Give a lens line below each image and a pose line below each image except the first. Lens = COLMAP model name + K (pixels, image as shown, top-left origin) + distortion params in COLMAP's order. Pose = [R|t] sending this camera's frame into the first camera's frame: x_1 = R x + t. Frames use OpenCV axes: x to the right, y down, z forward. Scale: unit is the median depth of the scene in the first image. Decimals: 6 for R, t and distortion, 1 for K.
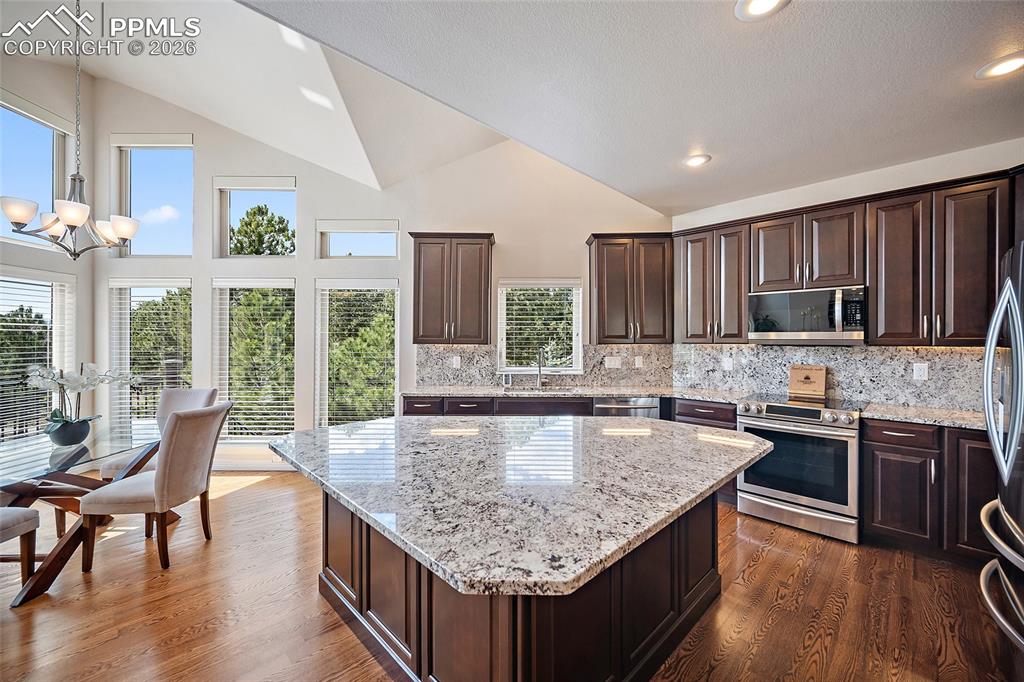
lens RADIAL K [[403.8, 0, 517.6], [0, 403.8, 338.2], [0, 0, 1]] dist [-0.005712, 0.001763]
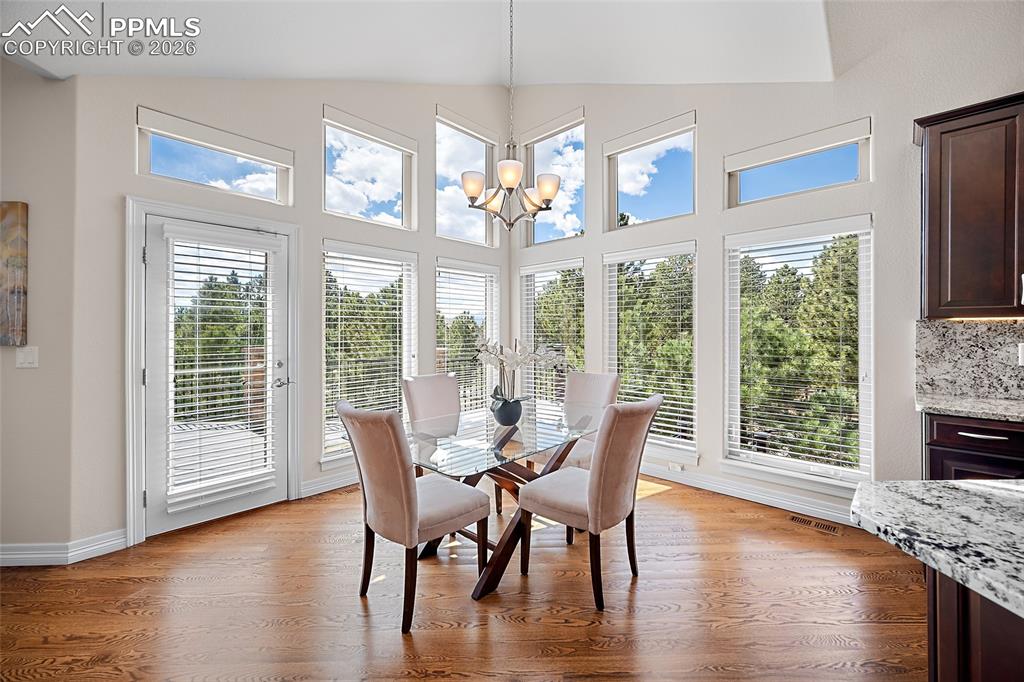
lens RADIAL K [[403.8, 0, 514.0], [0, 403.8, 332.2], [0, 0, 1]] dist [-0.005712, 0.001763]
pose [[0.719510, -0.004160, -0.694469, -0.326713], [0.006219, 0.999981, 0.000452, 0.033887], [0.694454, -0.004644, 0.719522, 0.241441]]
